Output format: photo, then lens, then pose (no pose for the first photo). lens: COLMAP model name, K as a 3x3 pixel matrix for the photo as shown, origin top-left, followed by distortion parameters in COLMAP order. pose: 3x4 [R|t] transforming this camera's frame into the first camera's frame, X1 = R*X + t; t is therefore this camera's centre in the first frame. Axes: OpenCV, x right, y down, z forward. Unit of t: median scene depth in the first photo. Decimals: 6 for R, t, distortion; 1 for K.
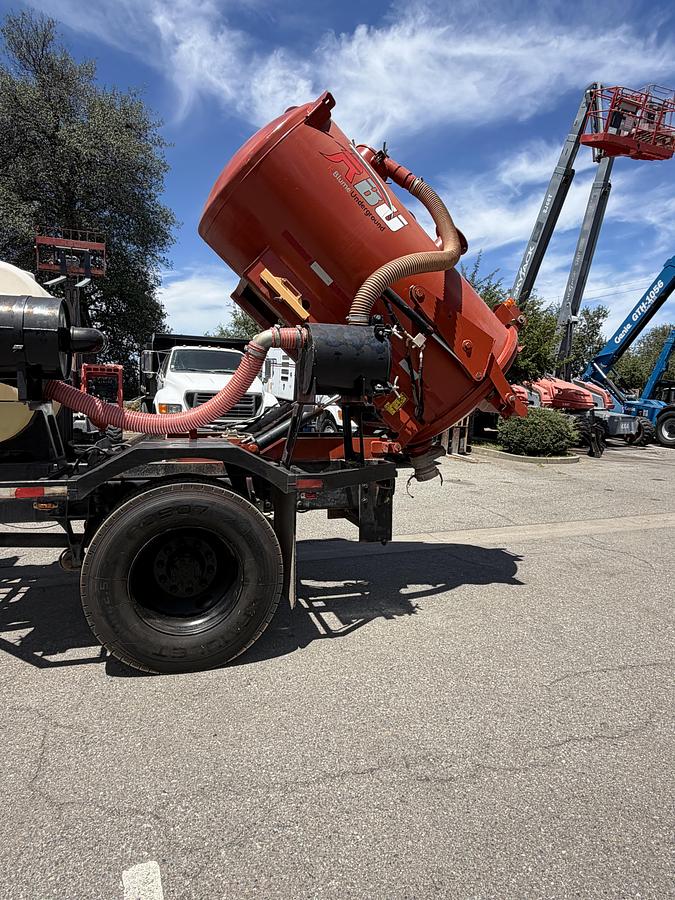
lens RADIAL K [[549.6, 0, 337.5], [0, 549.6, 450.0], [0, 0, 1]] dist [-0.001590, 0.000972]
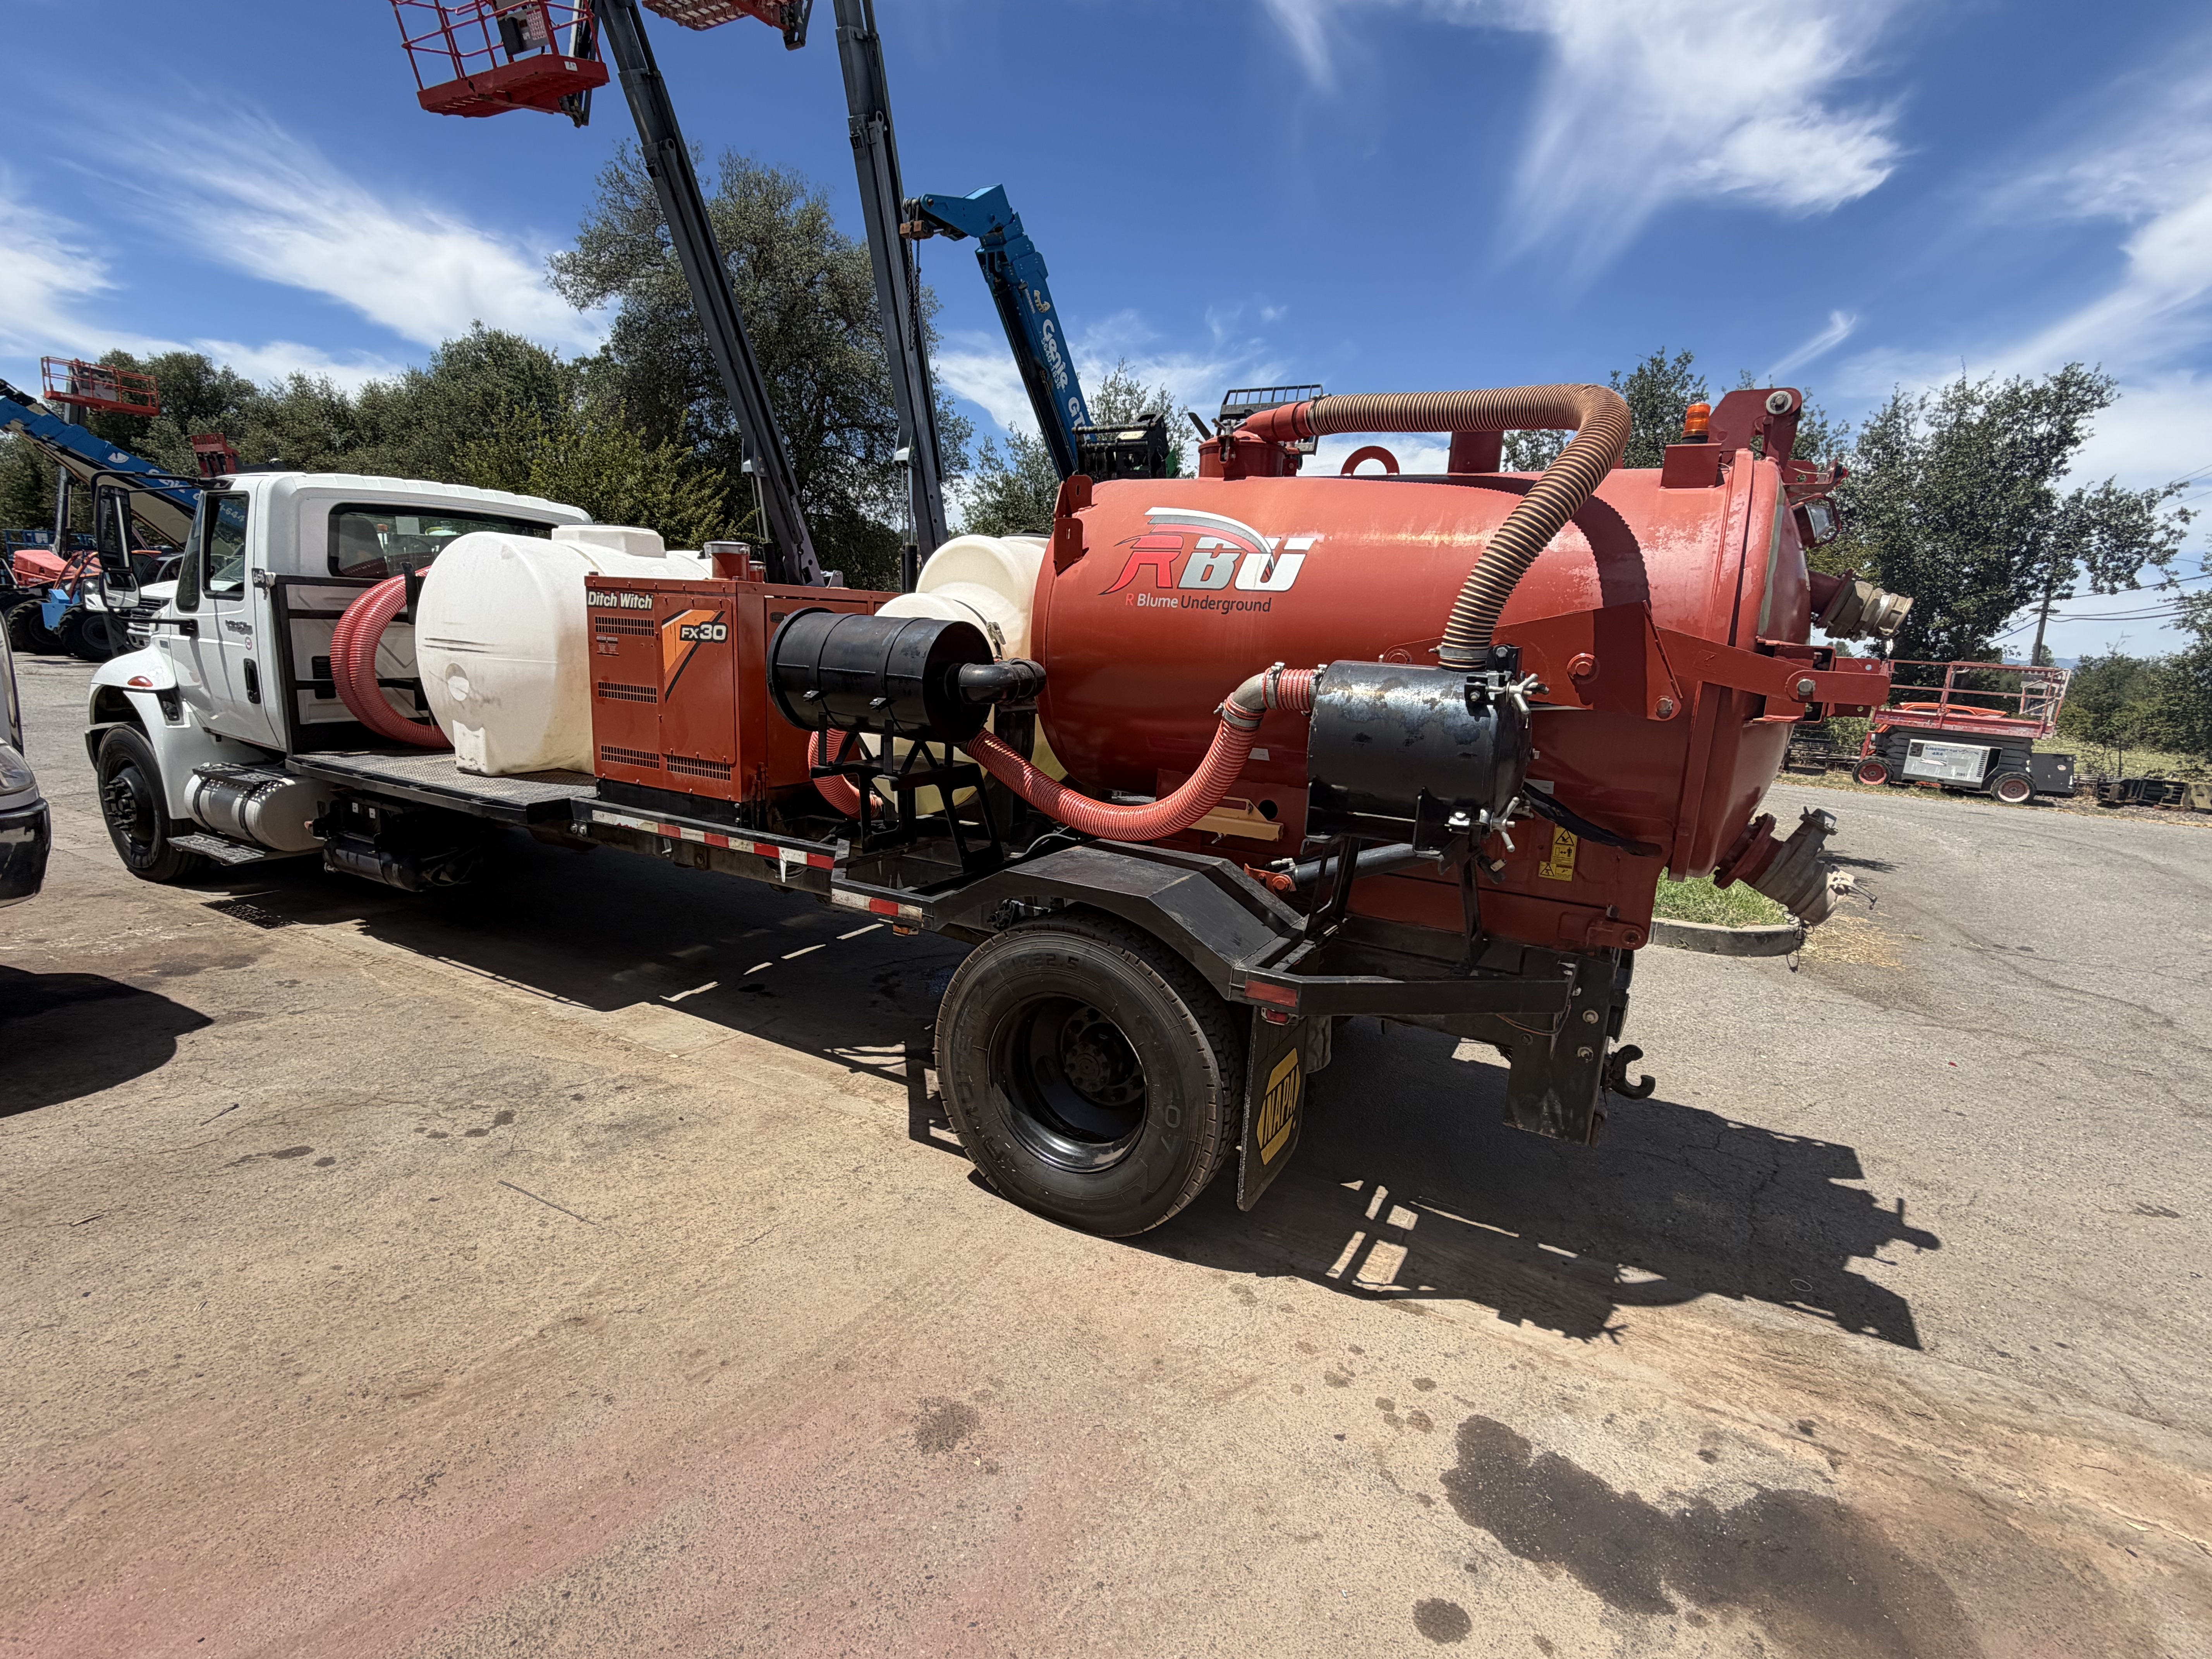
lens RADIAL K [[1003.3, 0, 1105.0], [0, 1003.3, 827.3], [0, 0, 1]] dist [-0.000722, -0.000006]
pose [[0.712407, 0.161079, -0.683030, 0.325712], [-0.102468, 0.986746, 0.125830, -0.139074], [0.694246, -0.019653, 0.719470, 0.181217]]
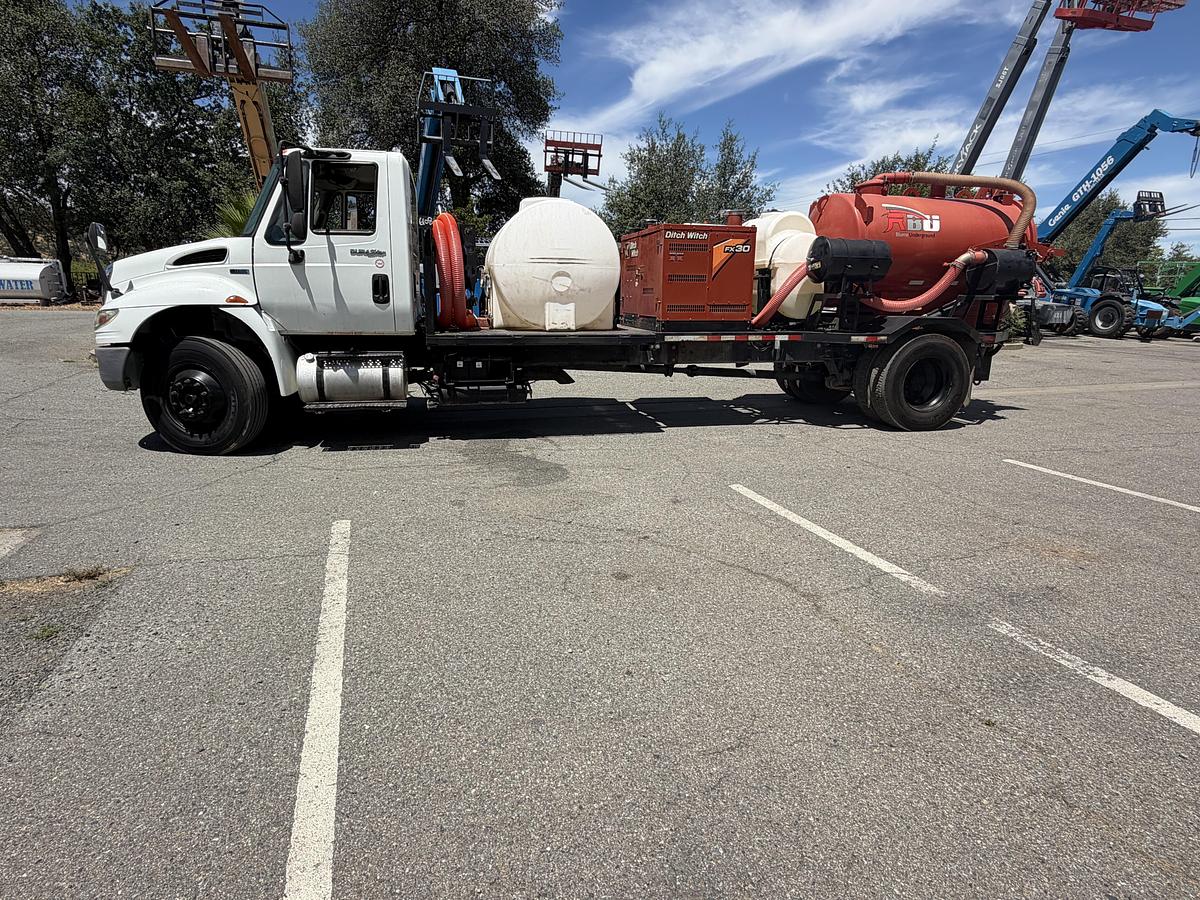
lens RADIAL K [[656.8, 0, 600.0], [0, 656.8, 450.0], [0, 0, 1]] dist [0.001757, 0.000496]
pose [[0.998273, 0.011529, -0.057605, -0.934627], [-0.002683, 0.988478, 0.151339, 0.077149], [0.058686, -0.150923, 0.986802, -1.025574]]
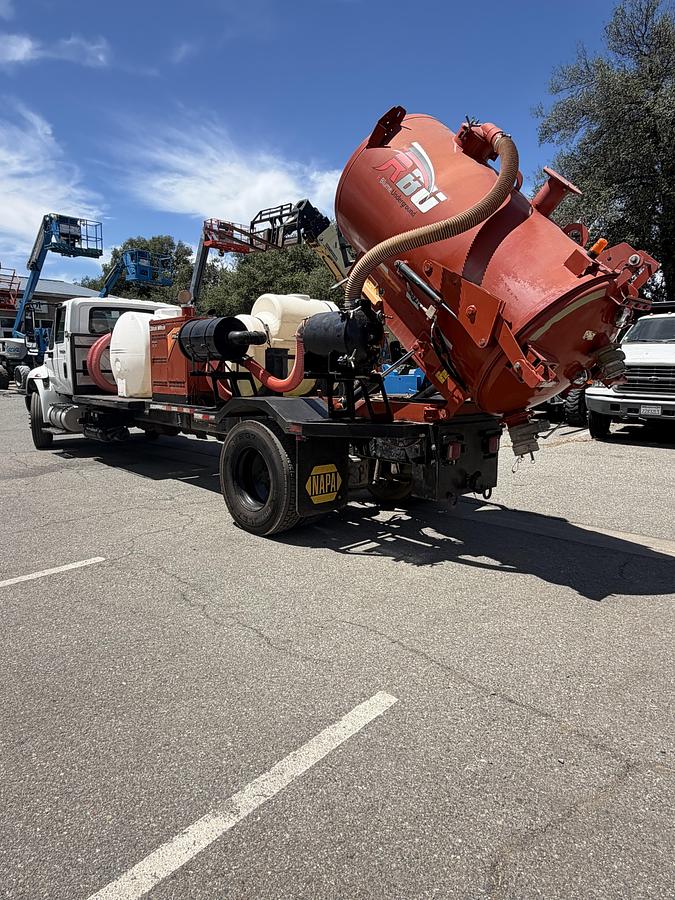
lens RADIAL K [[549.6, 0, 337.5], [0, 549.6, 450.0], [0, 0, 1]] dist [-0.001590, 0.000972]
pose [[0.451837, 0.115859, -0.884545, 0.948744], [-0.078658, 0.992843, 0.089864, -0.015203], [0.888626, 0.028973, 0.457717, 0.332868]]
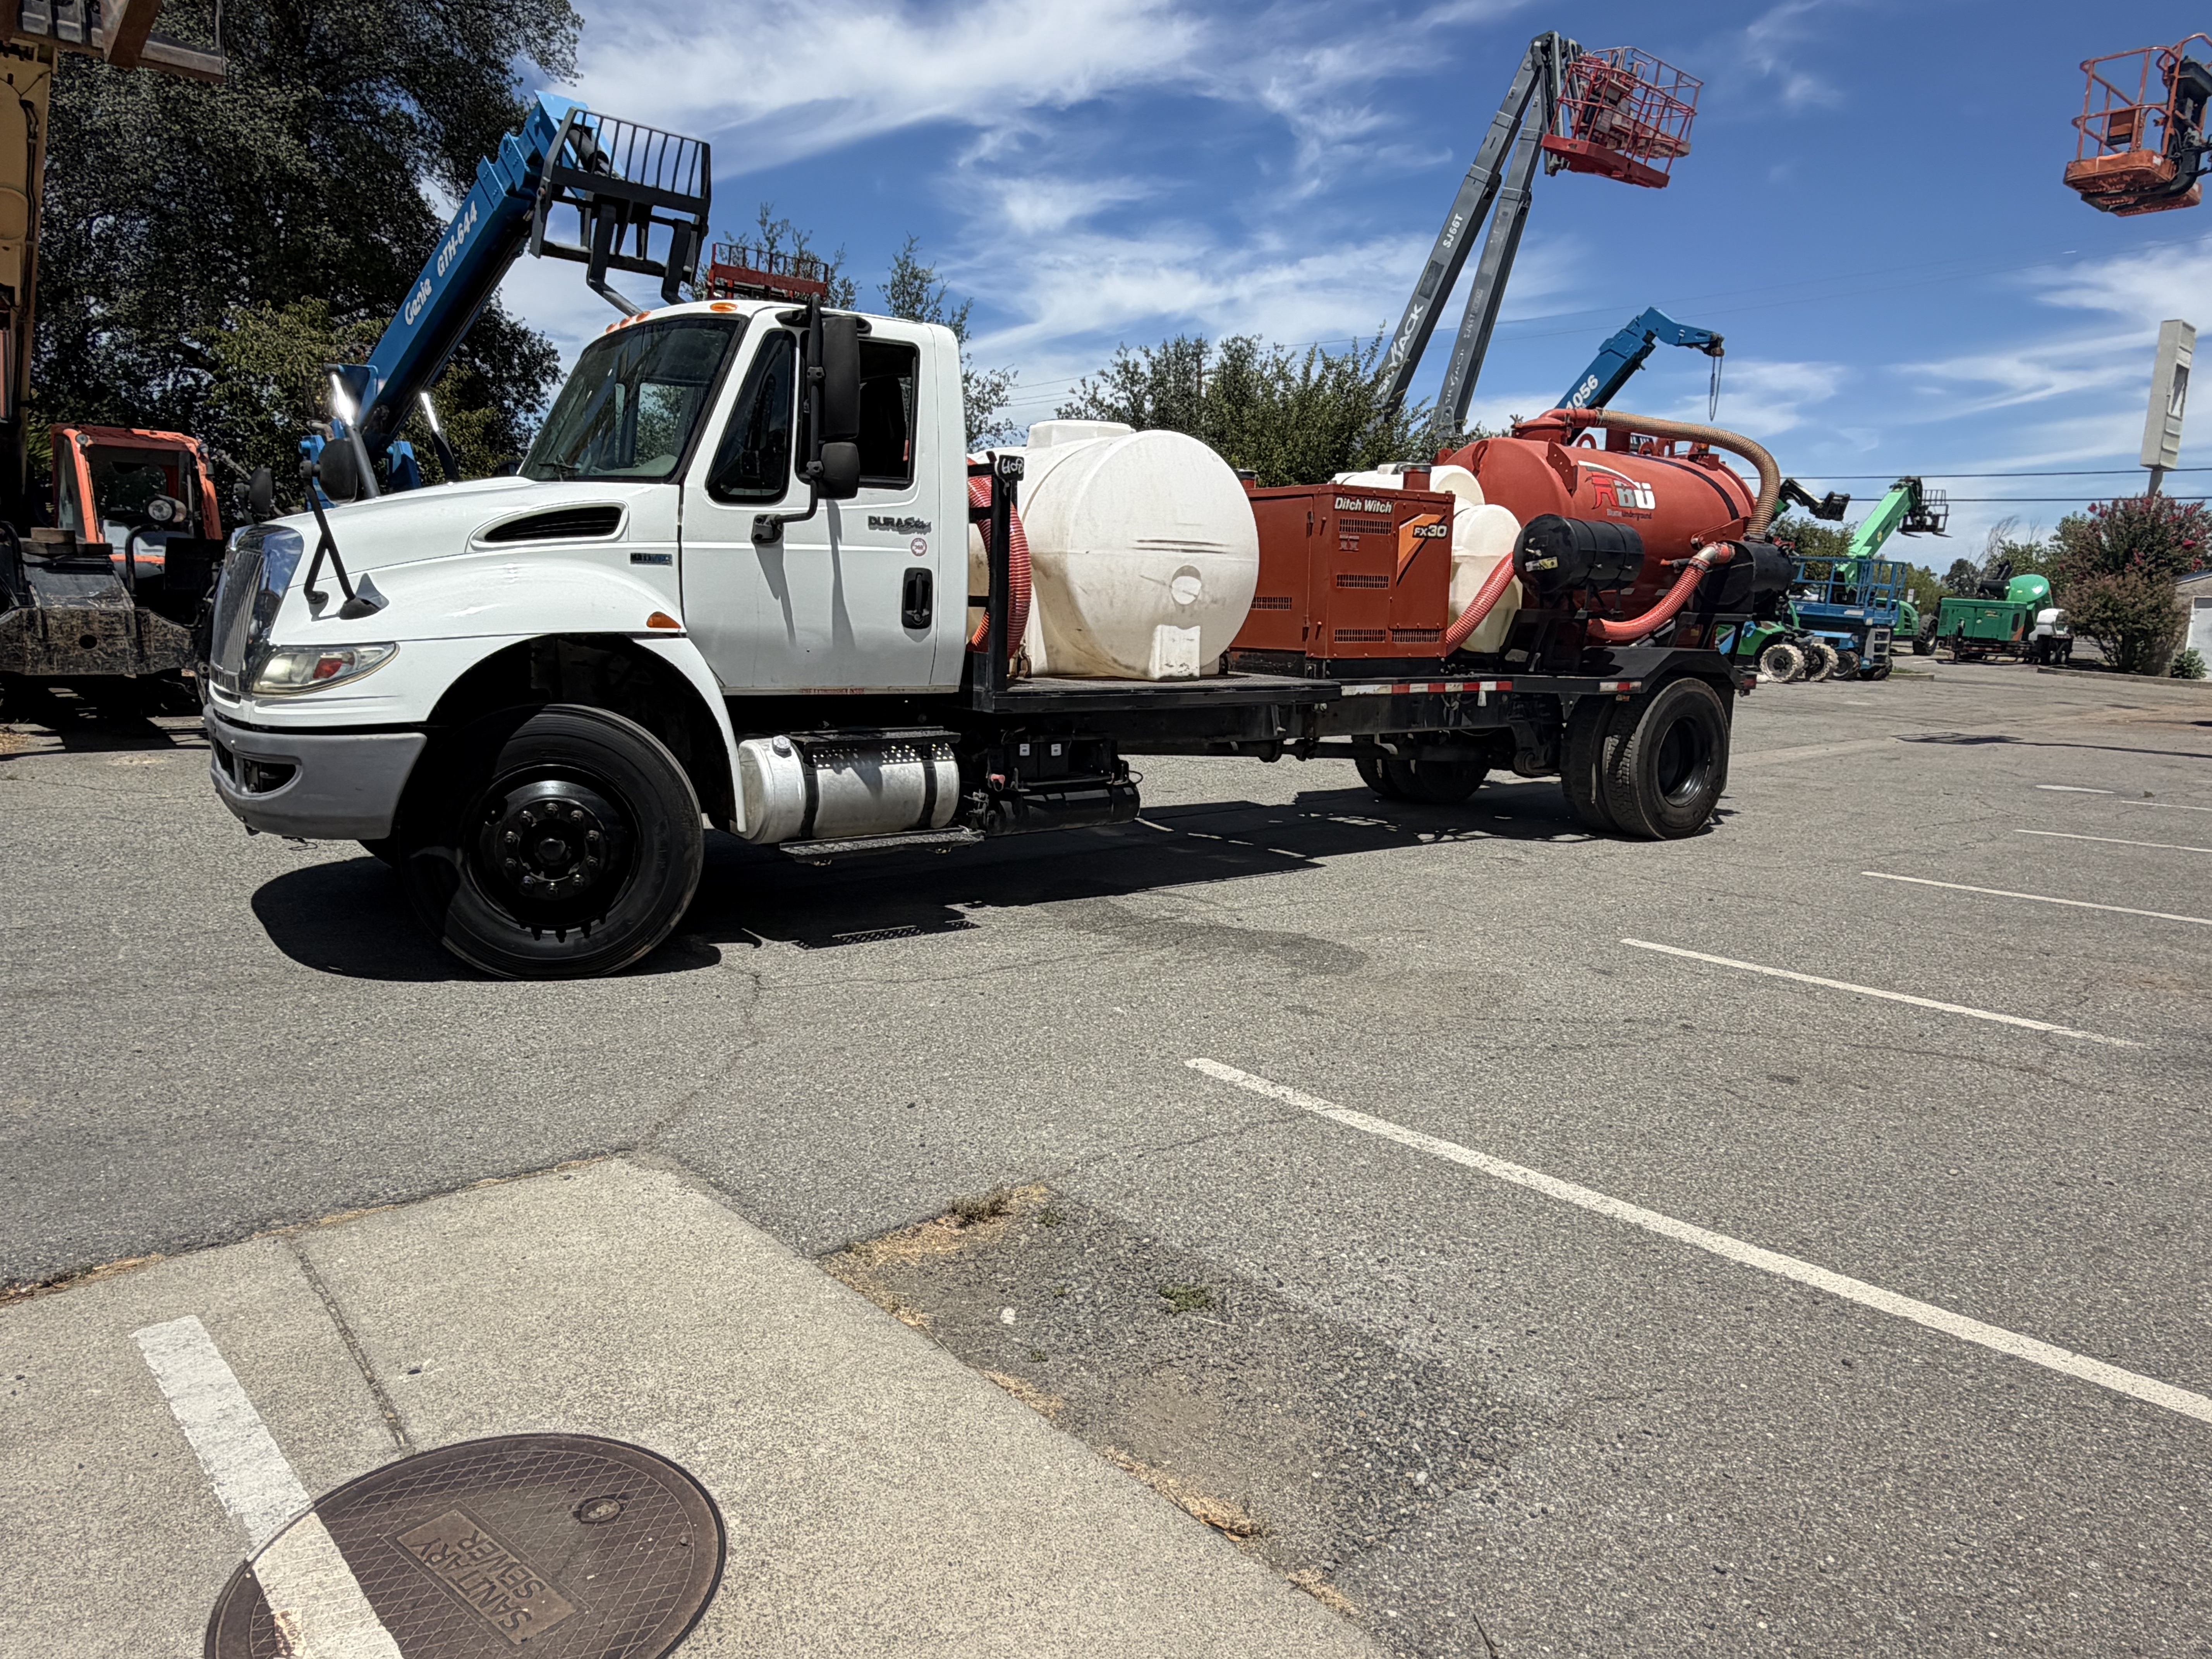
lens RADIAL K [[1452.3, 0, 1099.6], [0, 1452.3, 820.0], [0, 0, 1]] dist [0.001717, 0.002676]
pose [[0.938943, -0.043690, 0.341288, -1.815099], [0.017009, 0.996587, 0.080783, 0.059991], [-0.343653, -0.070046, 0.936481, -1.087374]]
